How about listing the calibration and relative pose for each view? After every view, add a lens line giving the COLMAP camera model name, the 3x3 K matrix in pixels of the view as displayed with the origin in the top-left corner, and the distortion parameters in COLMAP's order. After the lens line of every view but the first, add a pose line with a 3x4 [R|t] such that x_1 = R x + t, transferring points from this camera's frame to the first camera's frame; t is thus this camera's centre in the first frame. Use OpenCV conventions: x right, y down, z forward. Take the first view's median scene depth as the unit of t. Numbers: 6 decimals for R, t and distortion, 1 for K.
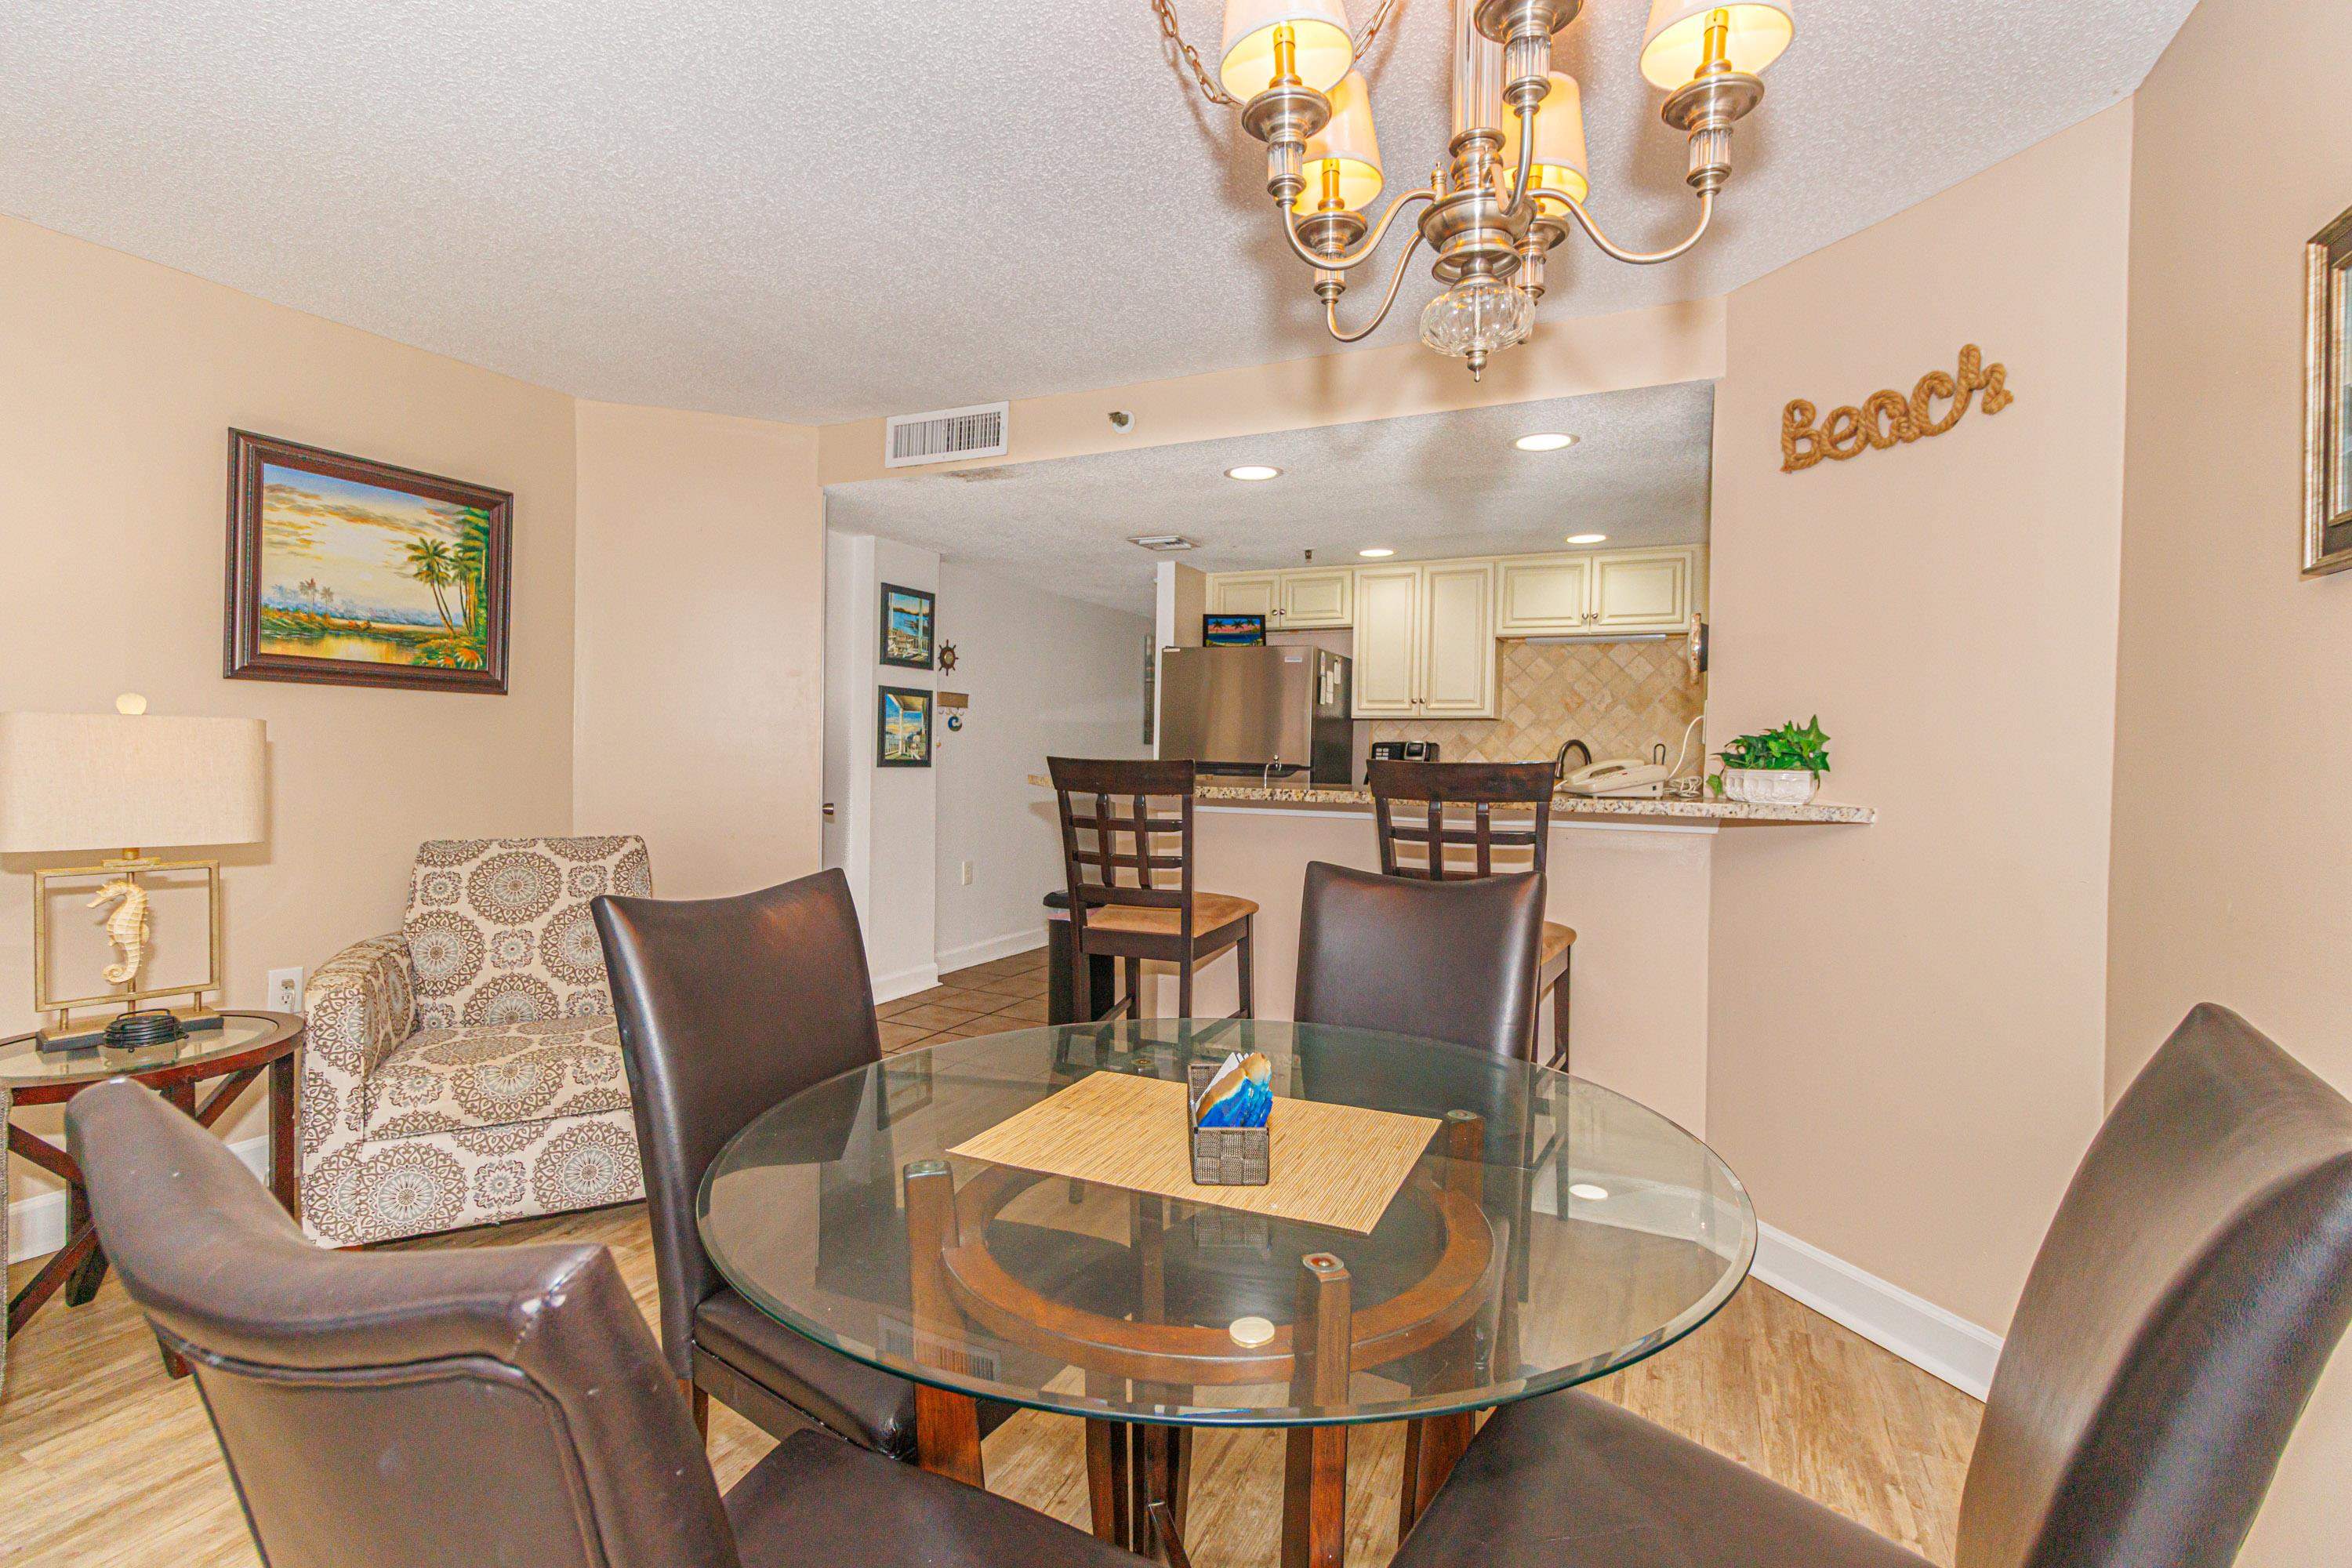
lens RADIAL K [[1082.4, 0, 1164.5], [0, 1082.4, 770.3], [0, 0, 1]] dist [0.001402, 0.001010]
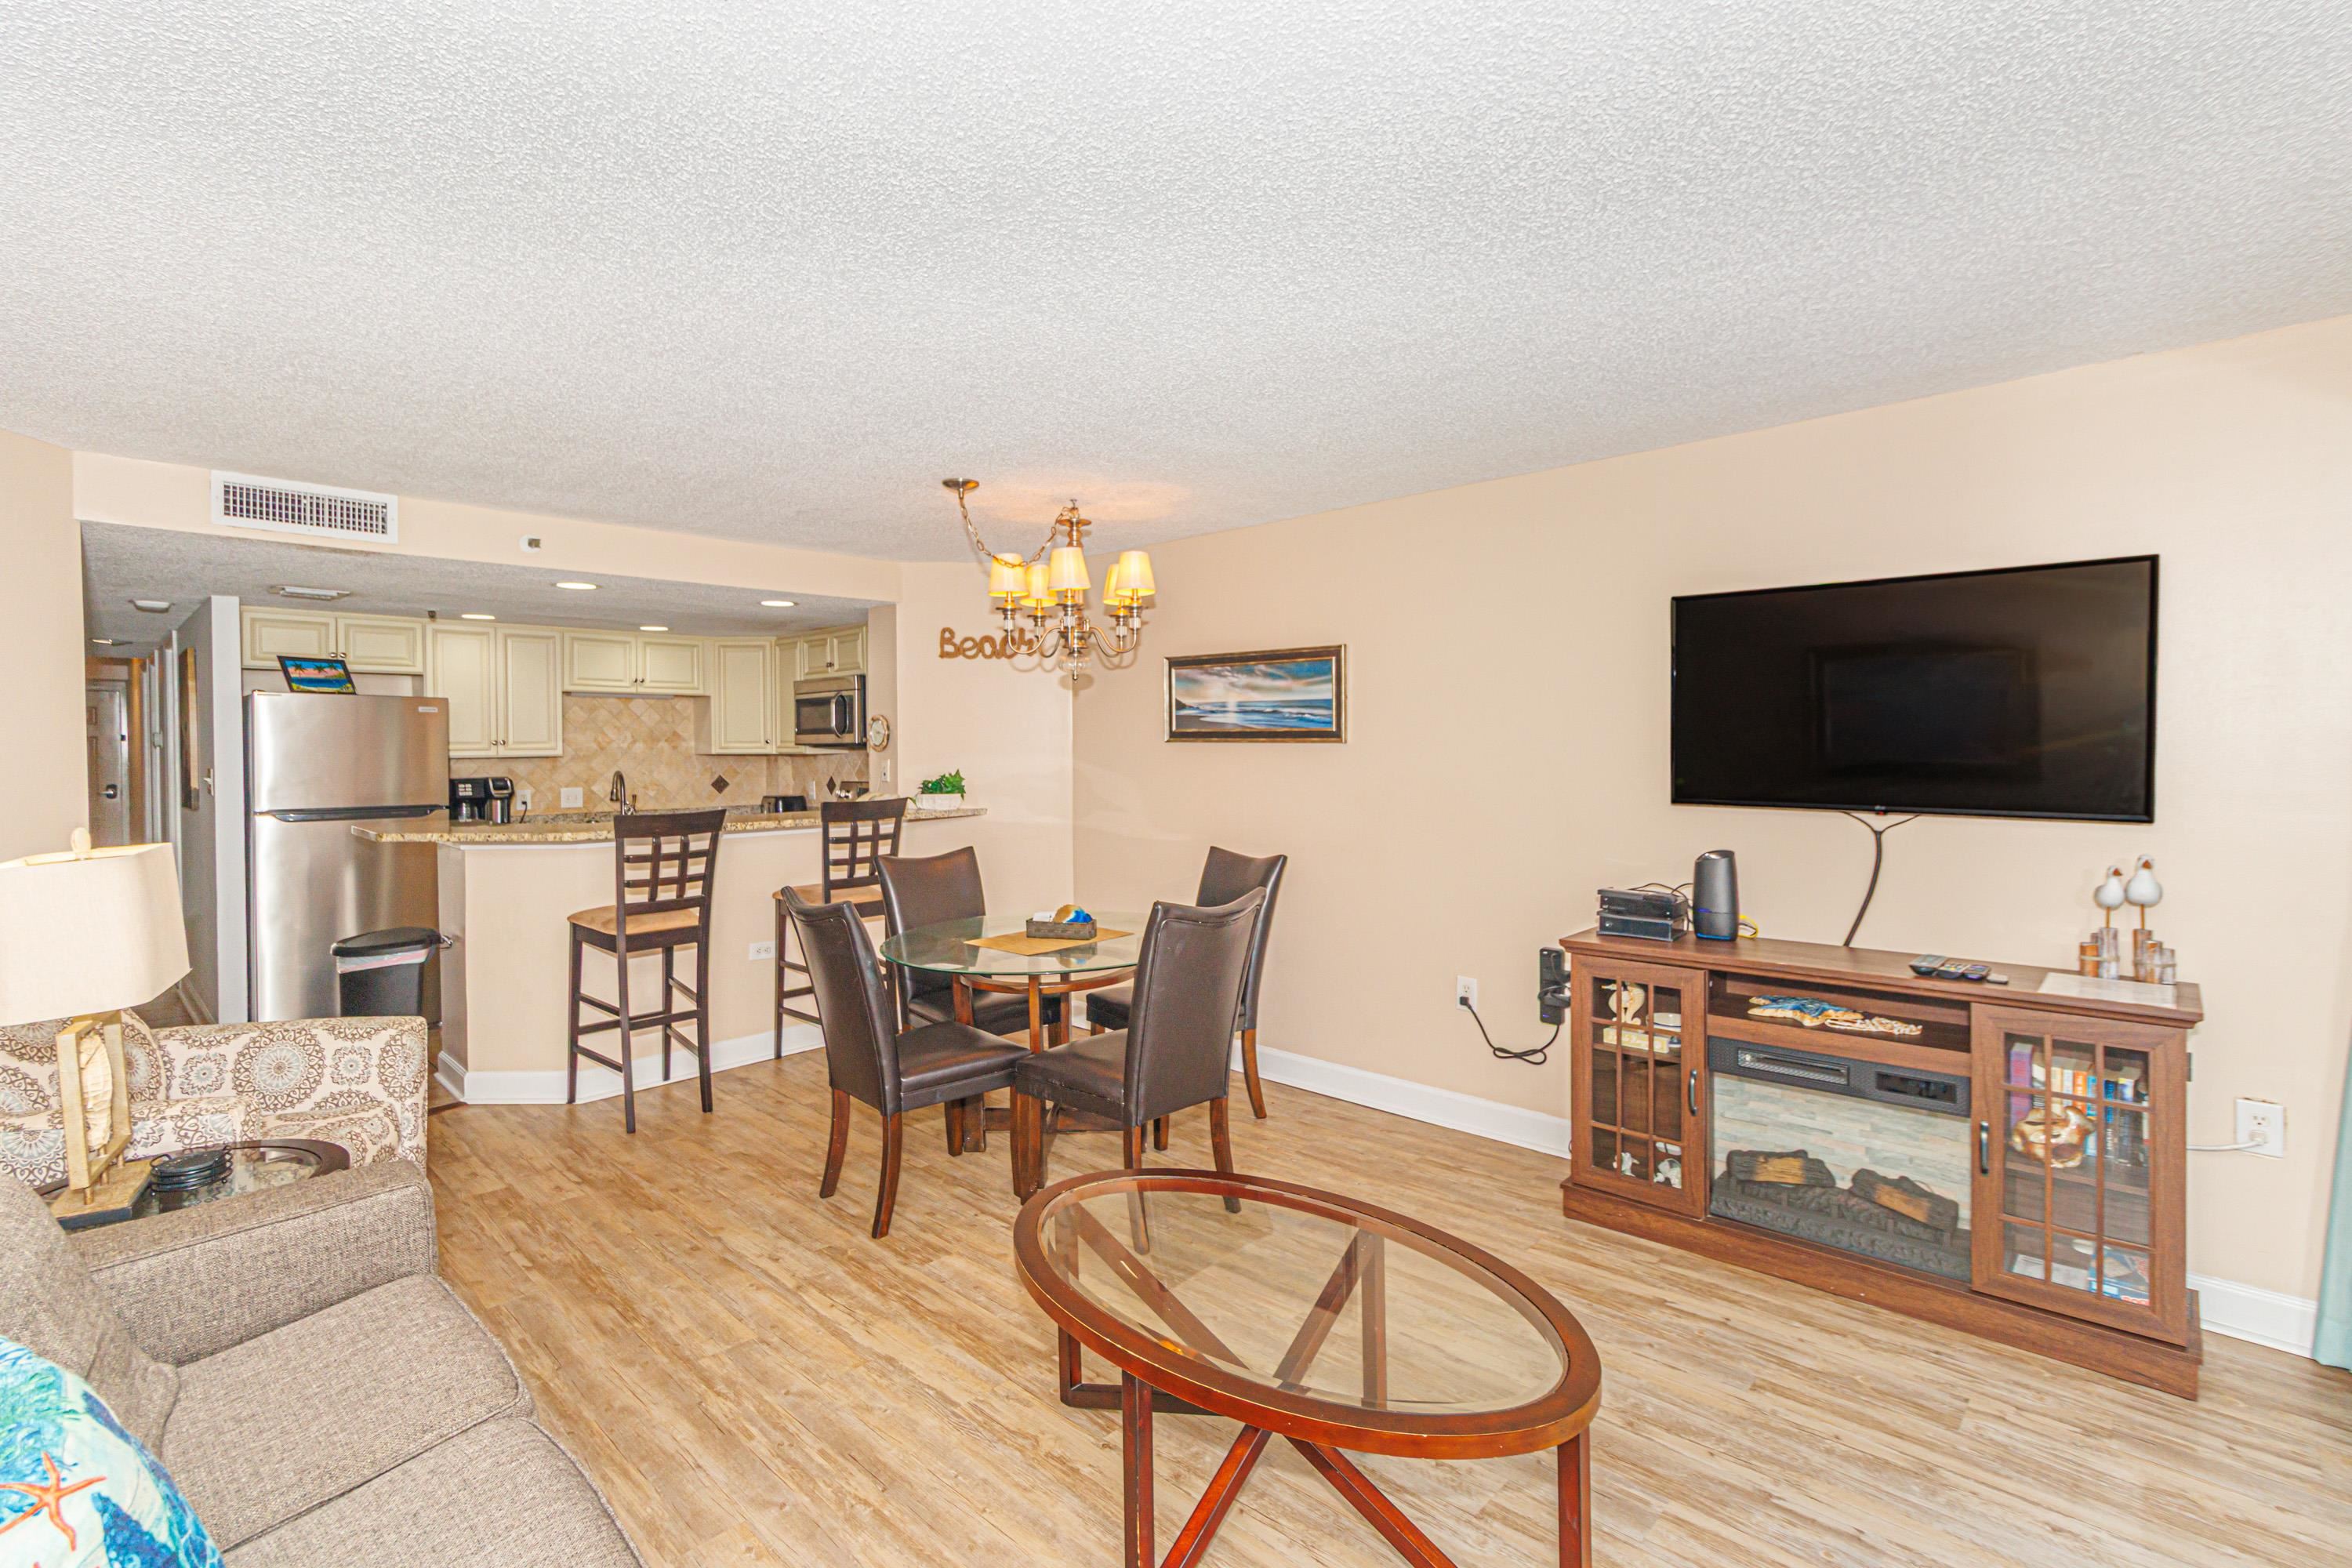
lens RADIAL K [[1082.4, 0, 1157.7], [0, 1082.4, 768.3], [0, 0, 1]] dist [0.001402, 0.001010]
pose [[0.326495, -0.040880, 0.944315, -0.658177], [0.031749, 0.998975, 0.032269, -0.052542], [-0.944666, 0.019446, 0.327458, -0.061376]]
